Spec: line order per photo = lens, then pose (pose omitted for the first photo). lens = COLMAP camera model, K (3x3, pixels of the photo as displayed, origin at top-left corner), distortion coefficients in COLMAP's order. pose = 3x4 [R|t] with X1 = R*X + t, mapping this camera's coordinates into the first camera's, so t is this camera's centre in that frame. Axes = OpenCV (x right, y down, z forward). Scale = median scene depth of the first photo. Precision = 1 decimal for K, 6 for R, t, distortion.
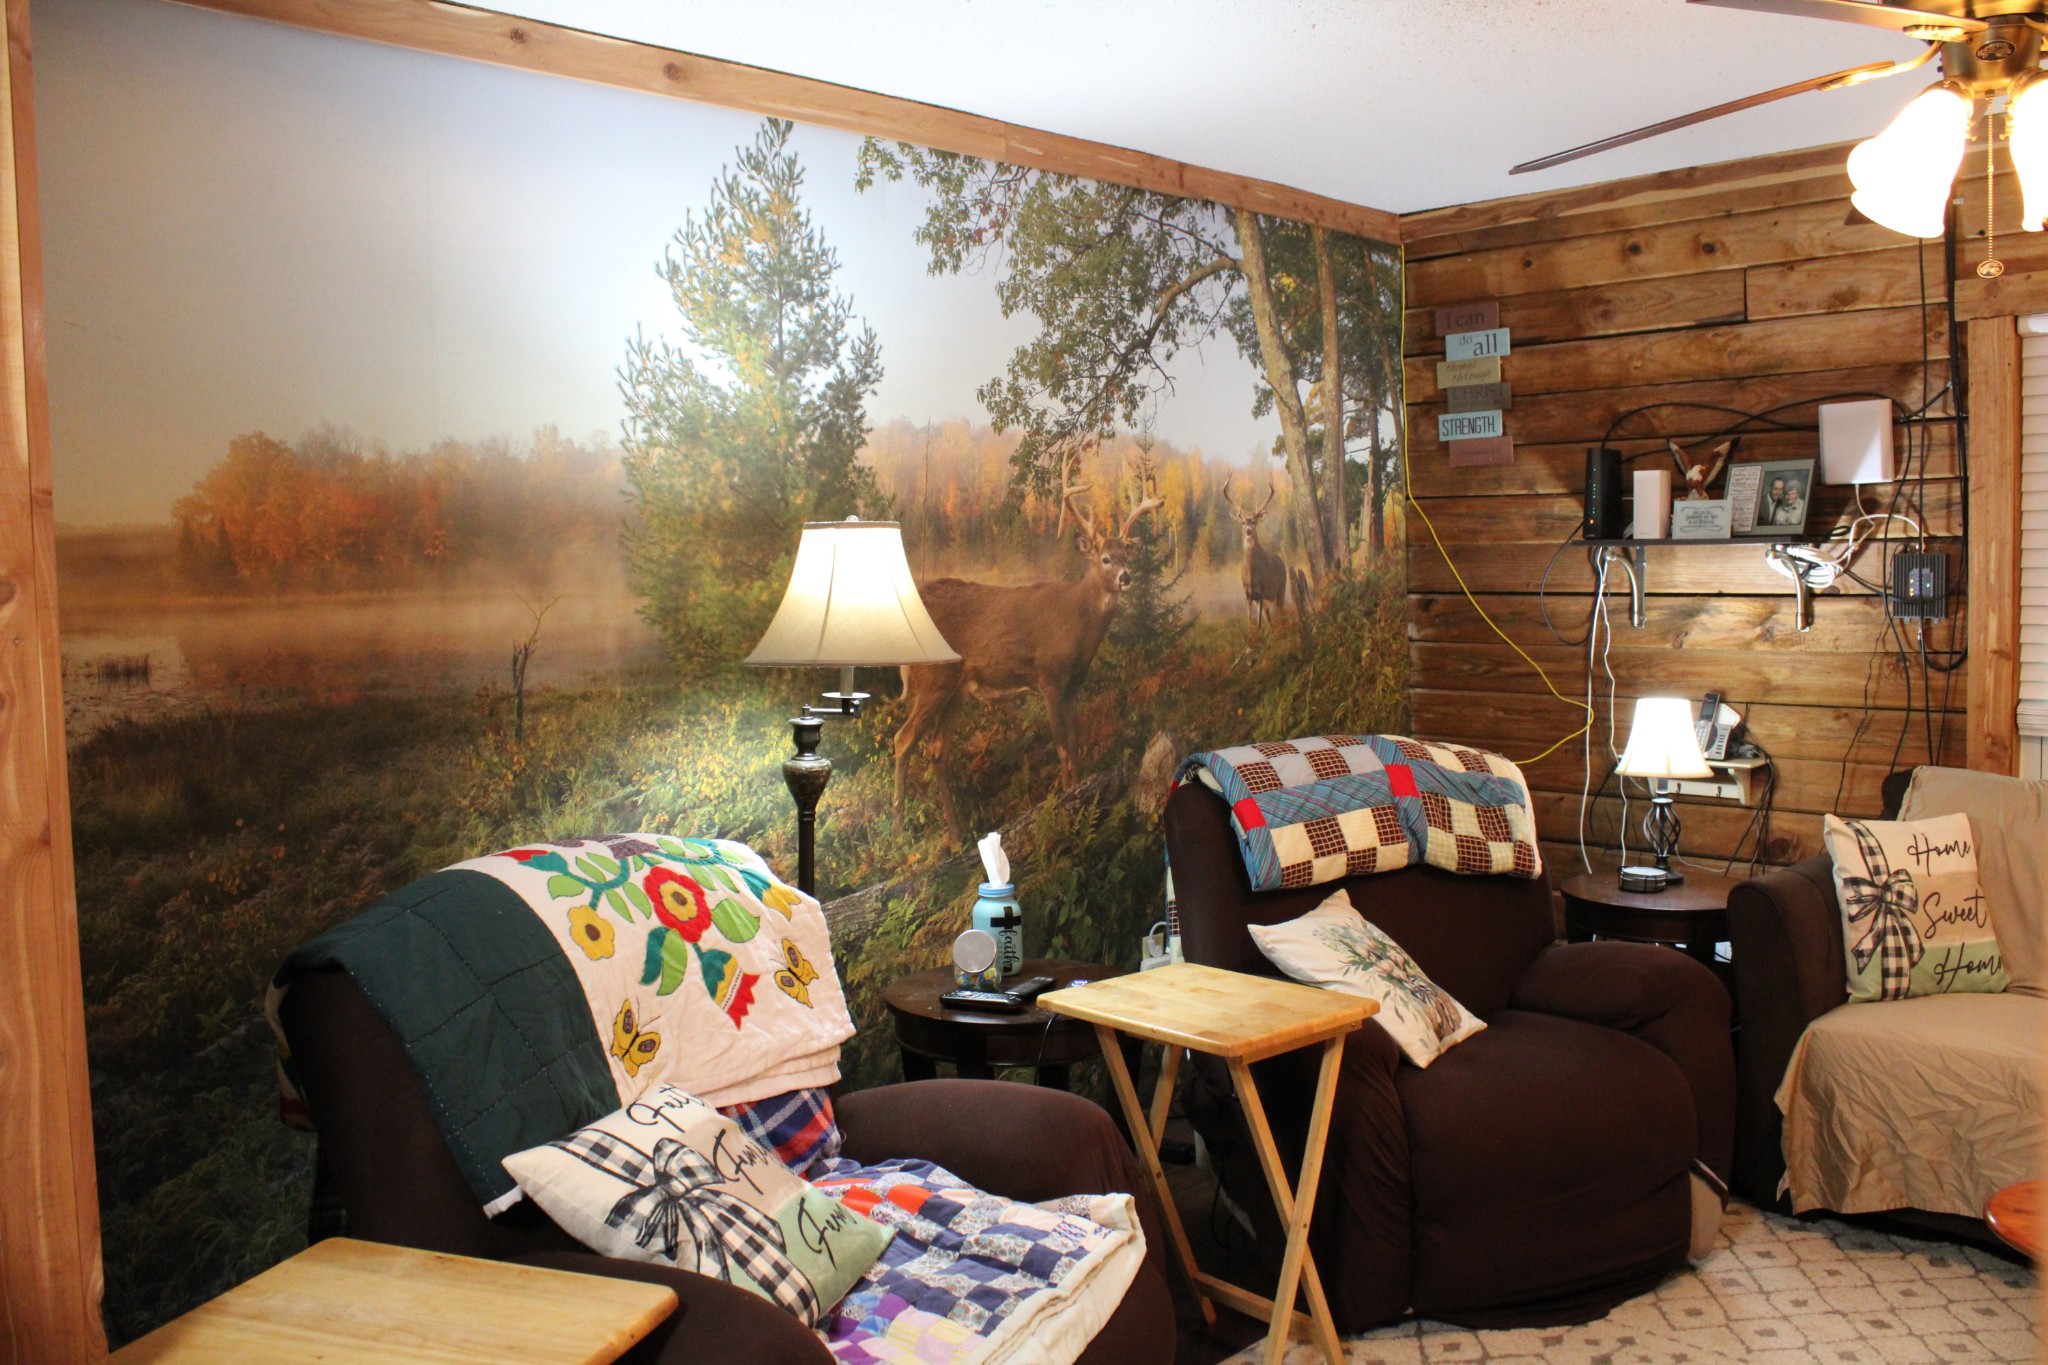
lens RADIAL K [[1623.8, 0, 1024.0], [0, 1623.8, 682.5], [0, 0, 1]] dist [-0.153957, 0.123217]
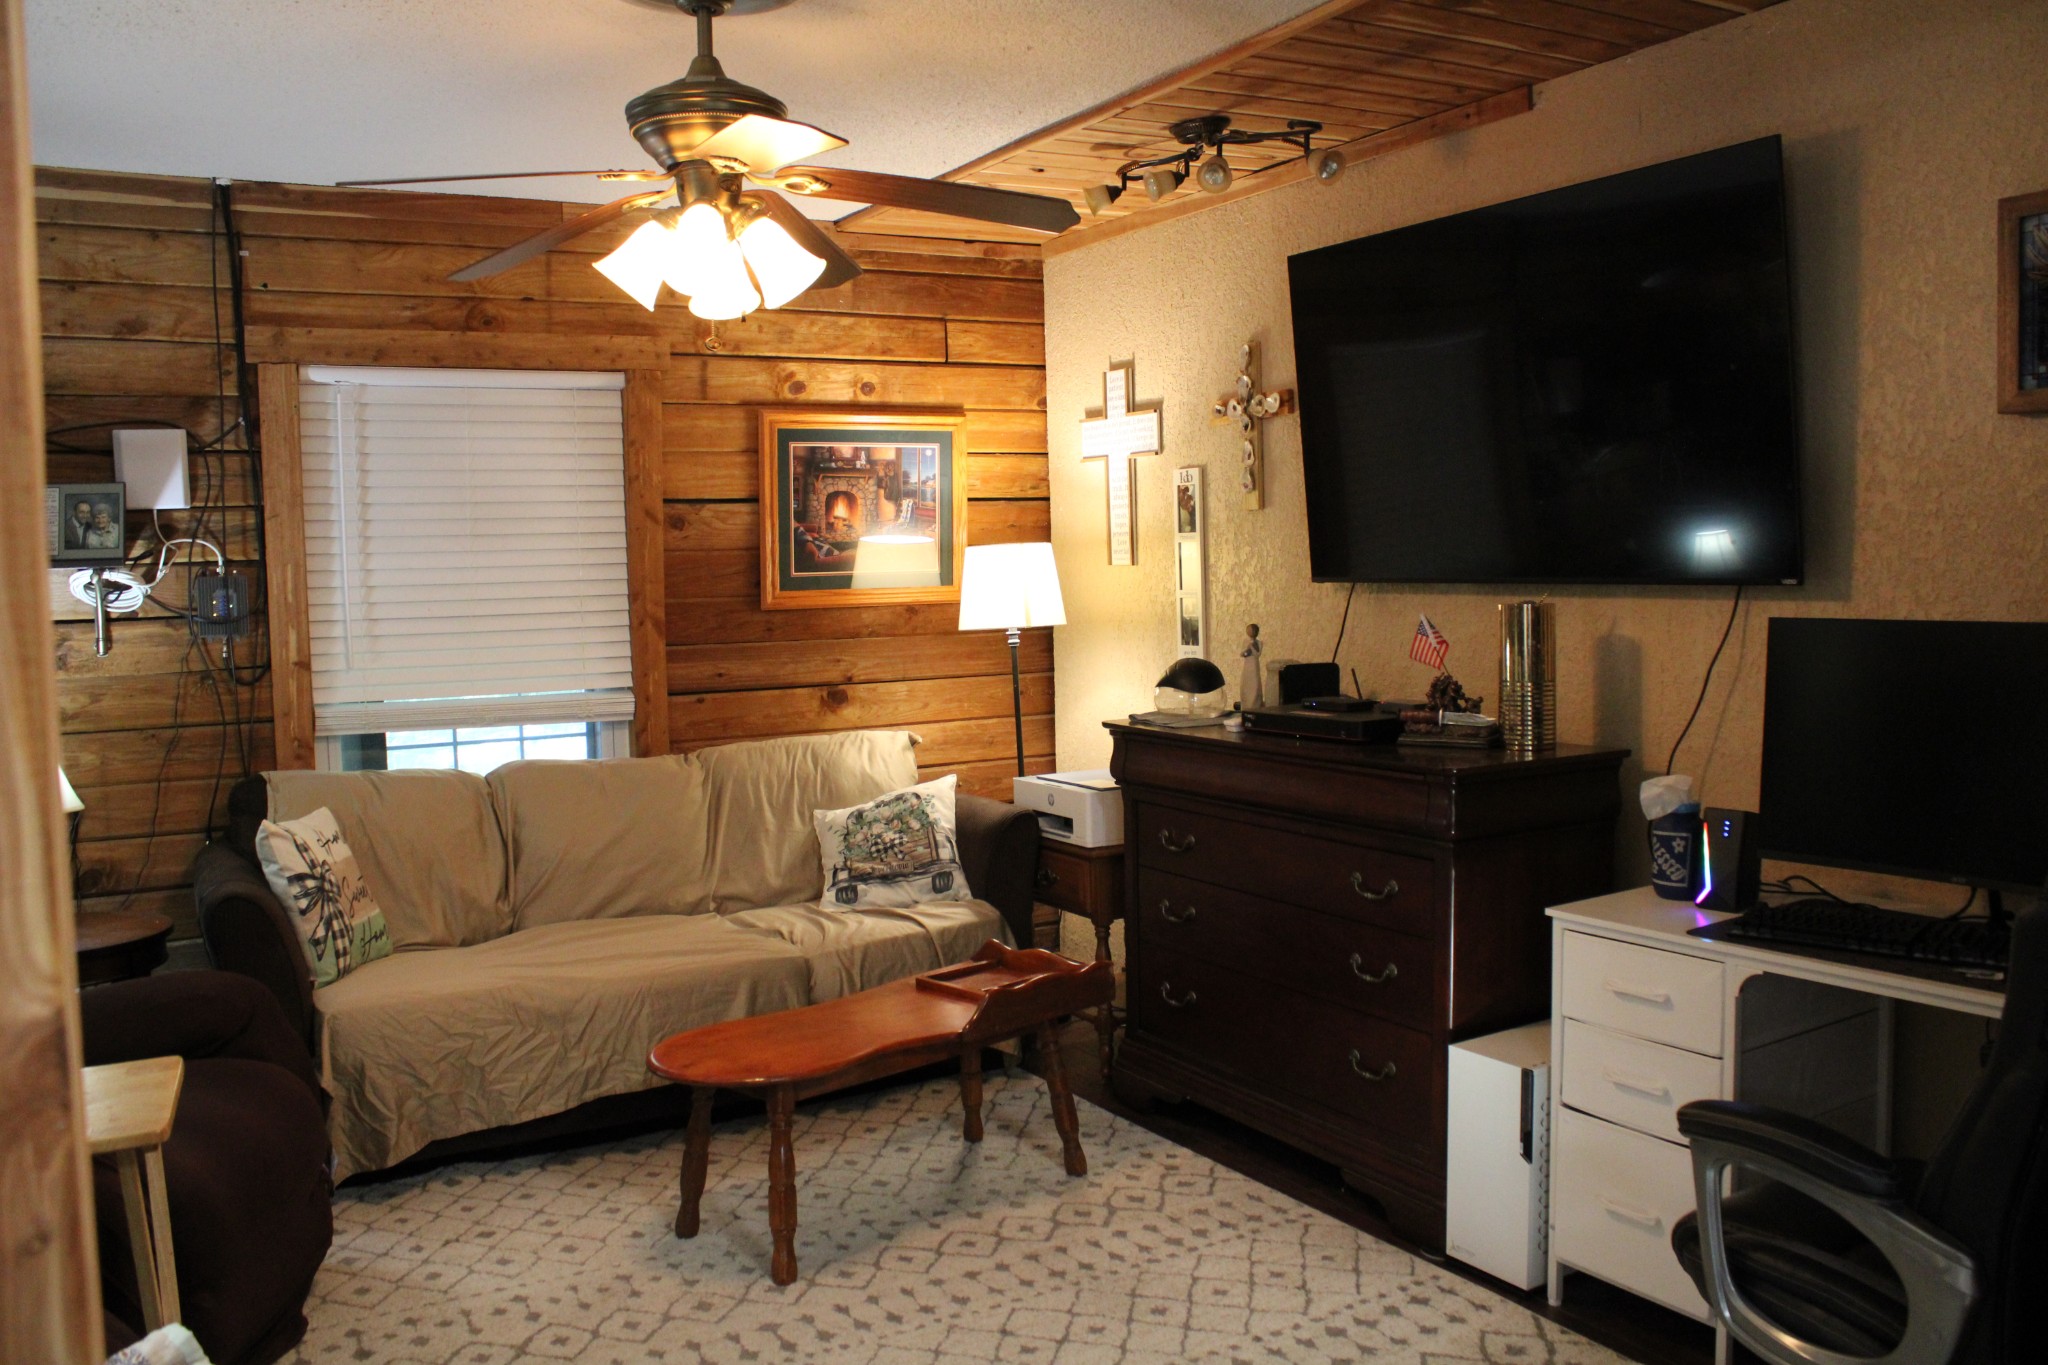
lens RADIAL K [[1623.8, 0, 1024.0], [0, 1623.8, 682.5], [0, 0, 1]] dist [-0.153957, 0.123217]
pose [[0.291208, -0.057775, 0.954914, -0.298302], [0.084241, 0.995846, 0.034561, -0.001391], [-0.952944, 0.070379, 0.294865, 0.170006]]
